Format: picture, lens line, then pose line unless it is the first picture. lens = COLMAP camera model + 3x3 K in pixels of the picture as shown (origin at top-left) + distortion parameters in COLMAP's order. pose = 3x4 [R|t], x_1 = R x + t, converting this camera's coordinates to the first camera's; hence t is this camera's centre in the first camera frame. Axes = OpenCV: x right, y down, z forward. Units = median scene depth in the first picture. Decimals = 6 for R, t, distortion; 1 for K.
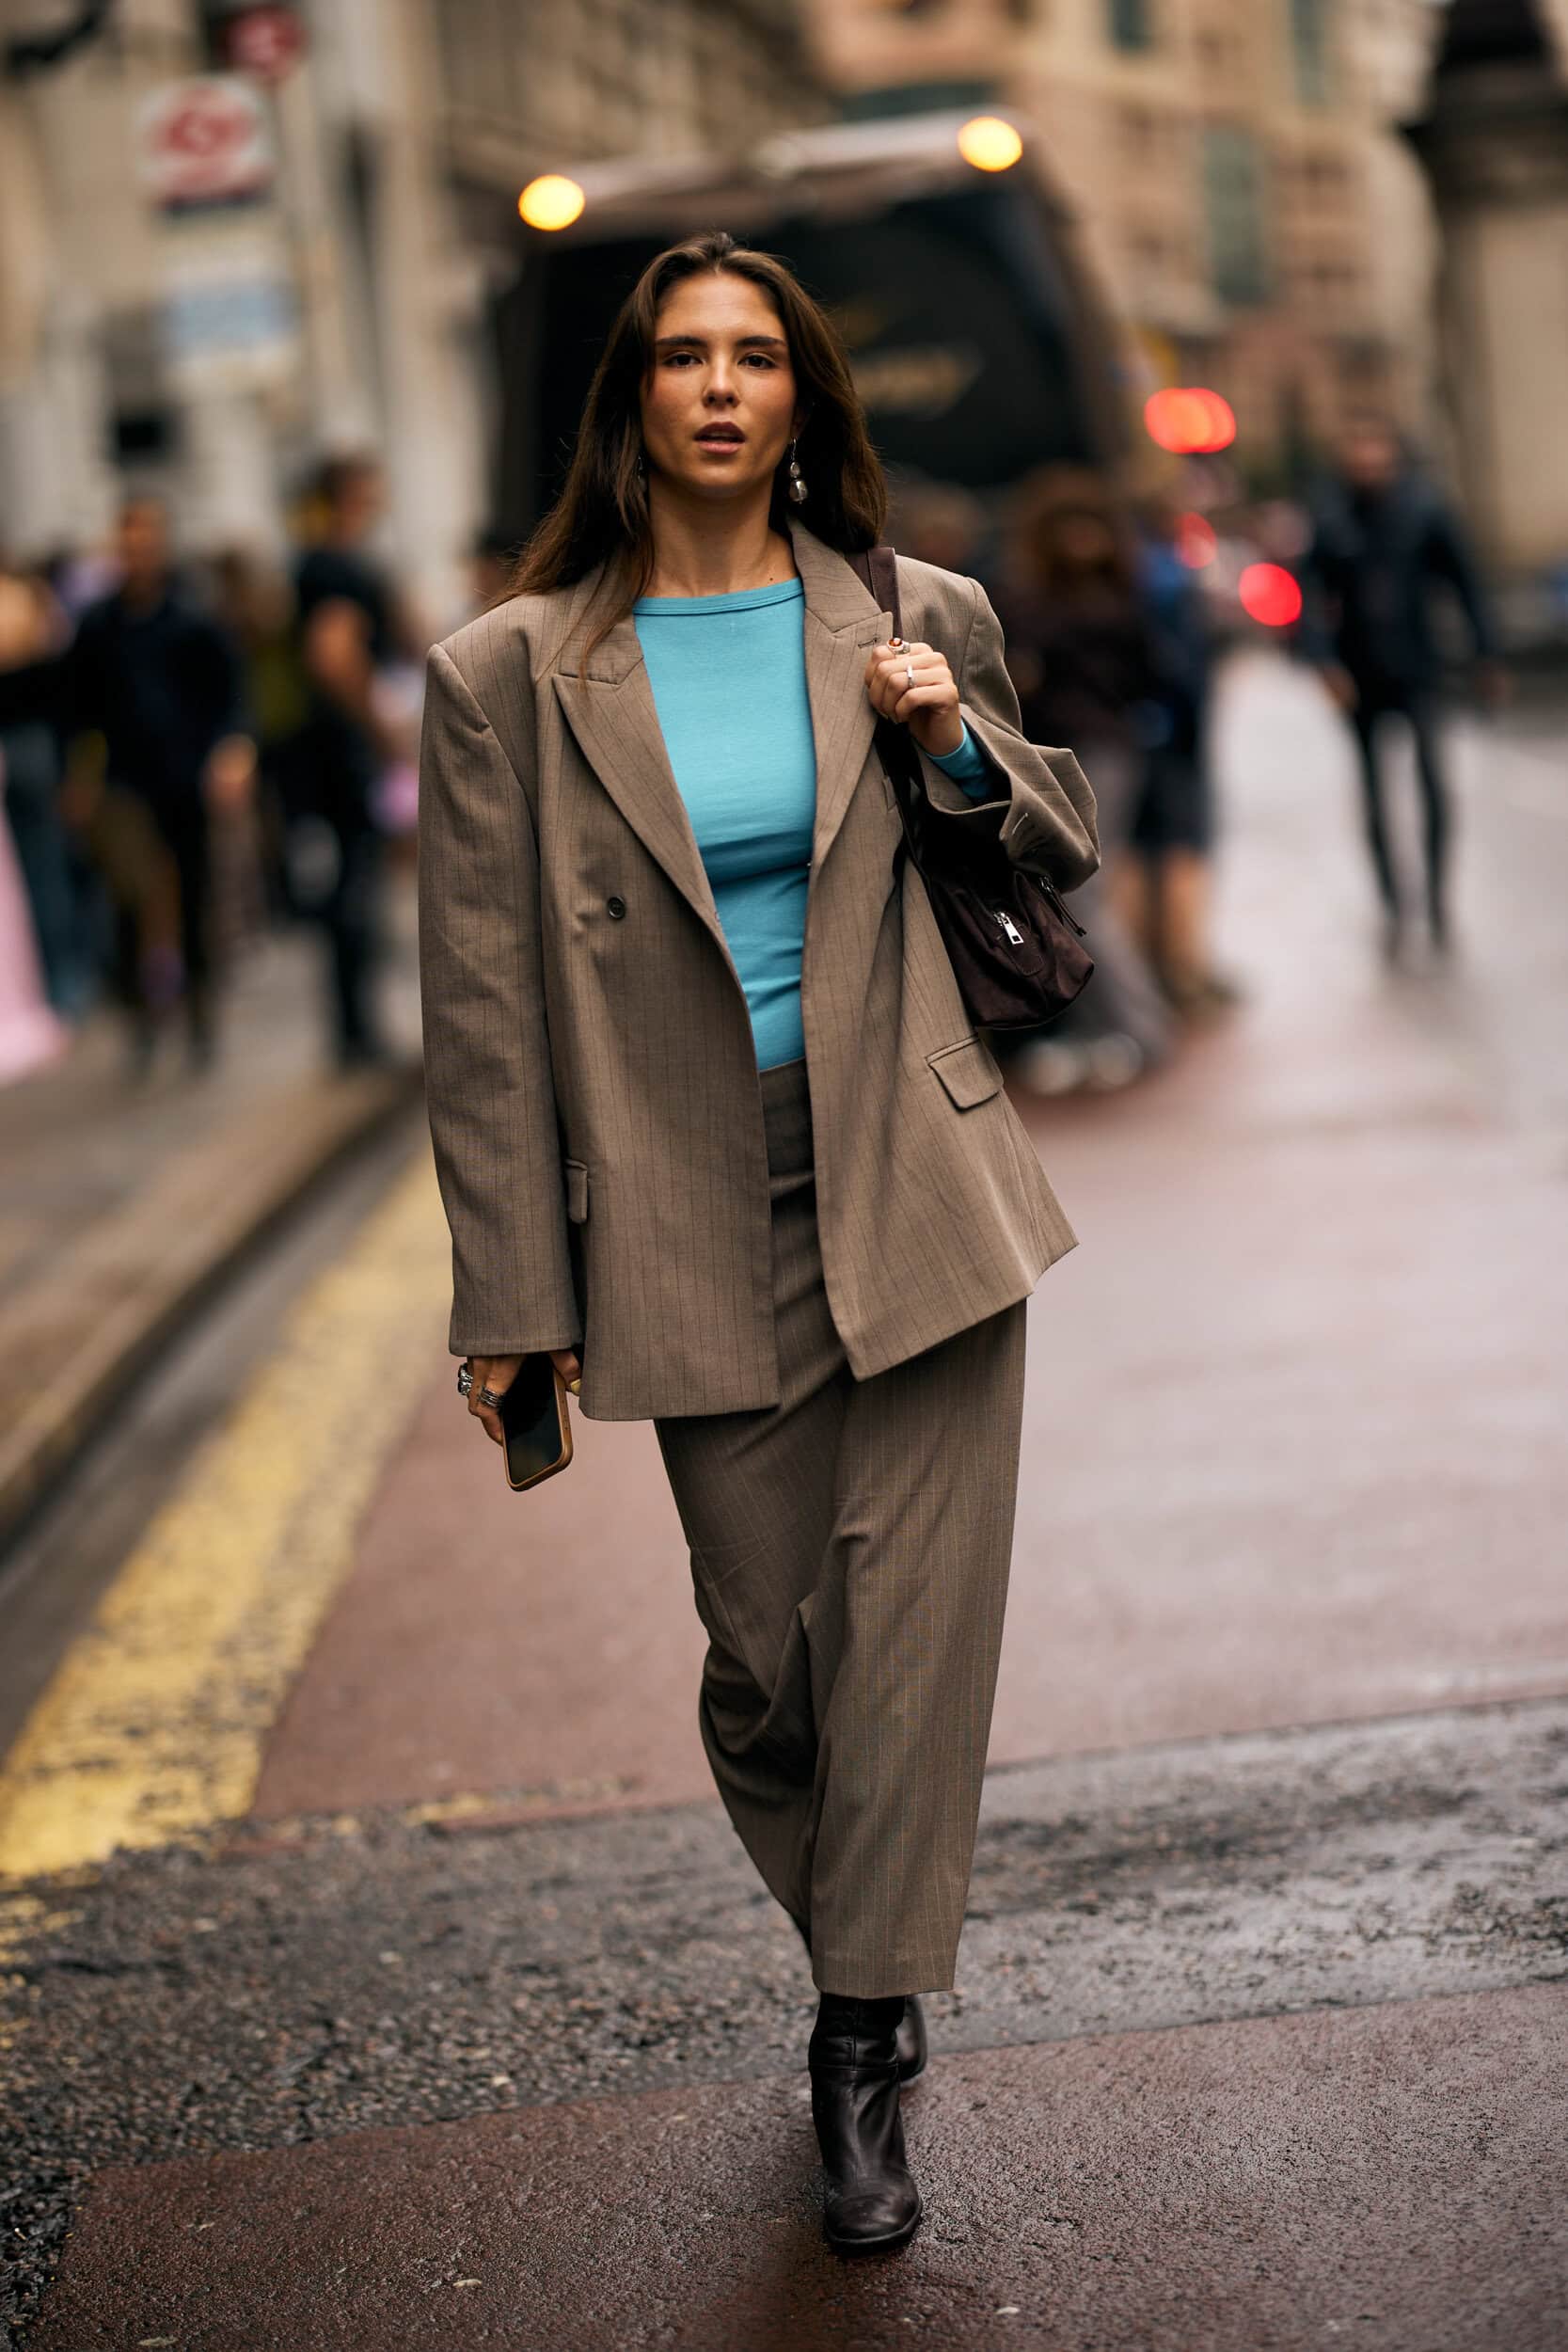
lens RADIAL K [[5606.6, 0, 784.0], [0, 5606.6, 1176.0], [0, 0, 1]] dist [-0.046374, 0.751112]
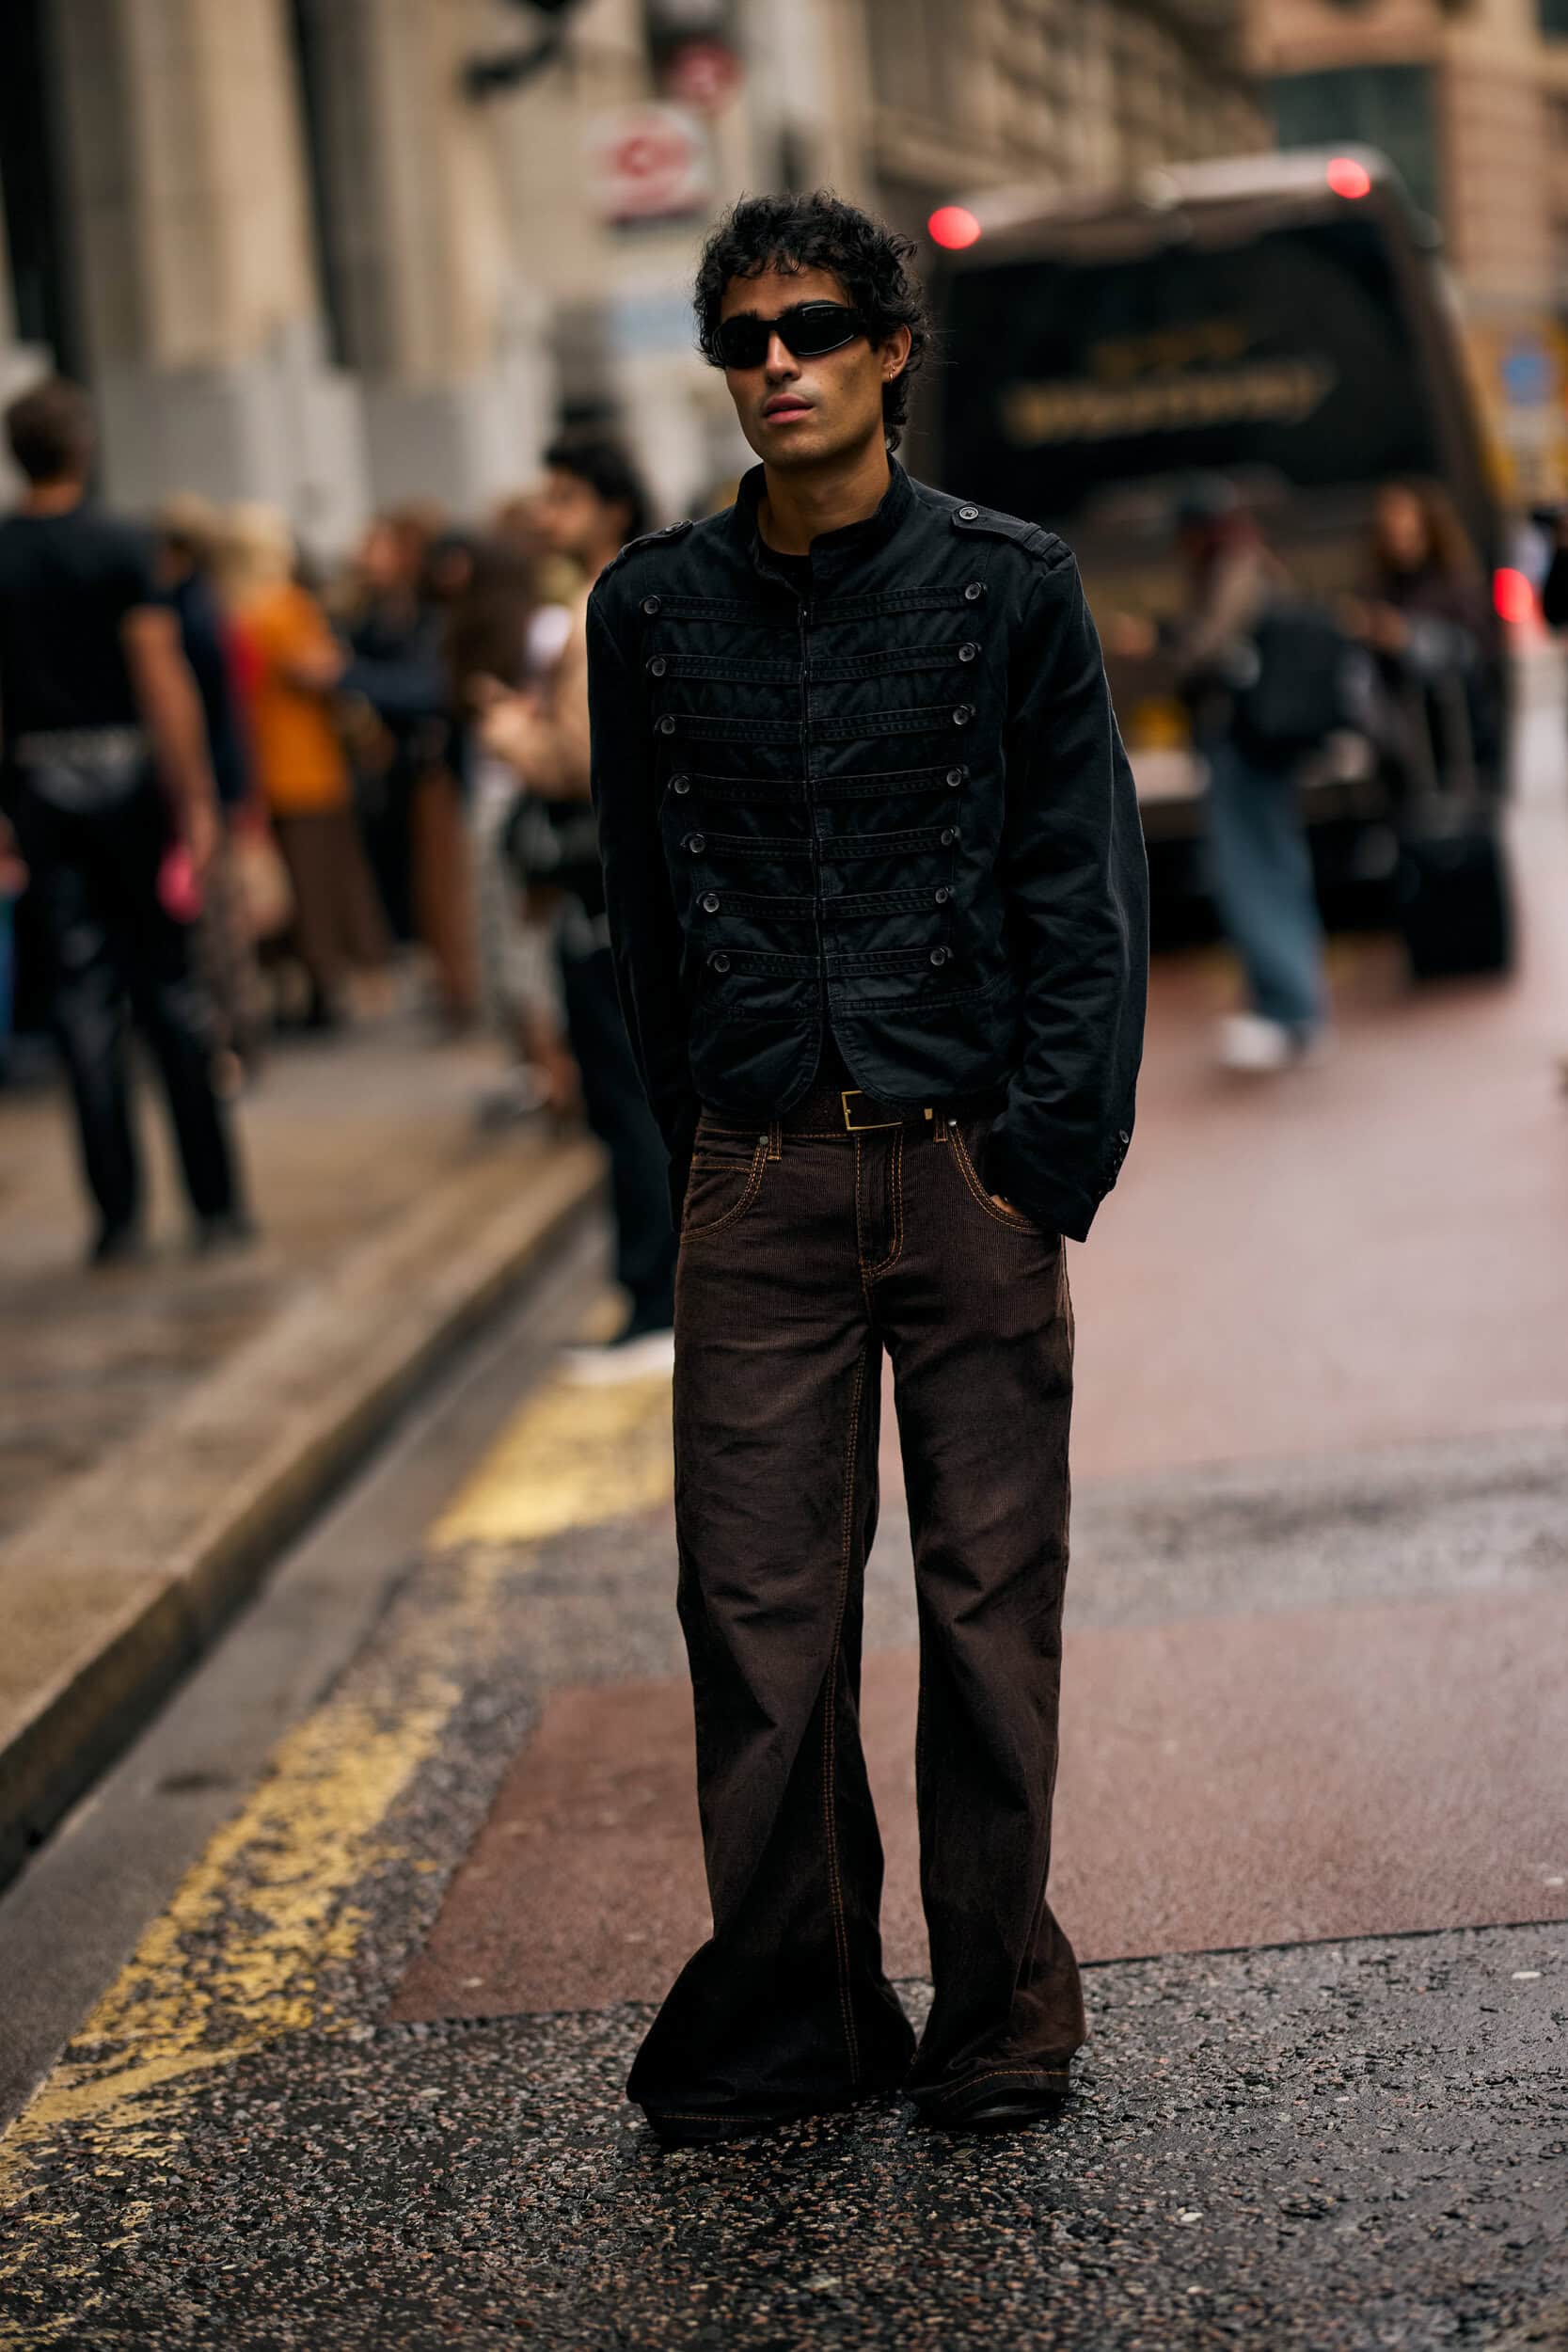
lens RADIAL K [[5606.6, 0, 784.0], [0, 5606.6, 1176.0], [0, 0, 1]] dist [-0.046374, 0.751112]
pose [[0.997053, 0.017861, -0.074606, 0.009216], [-0.017466, 0.999830, 0.005951, 0.008369], [0.074700, -0.004630, 0.997195, -0.102500]]
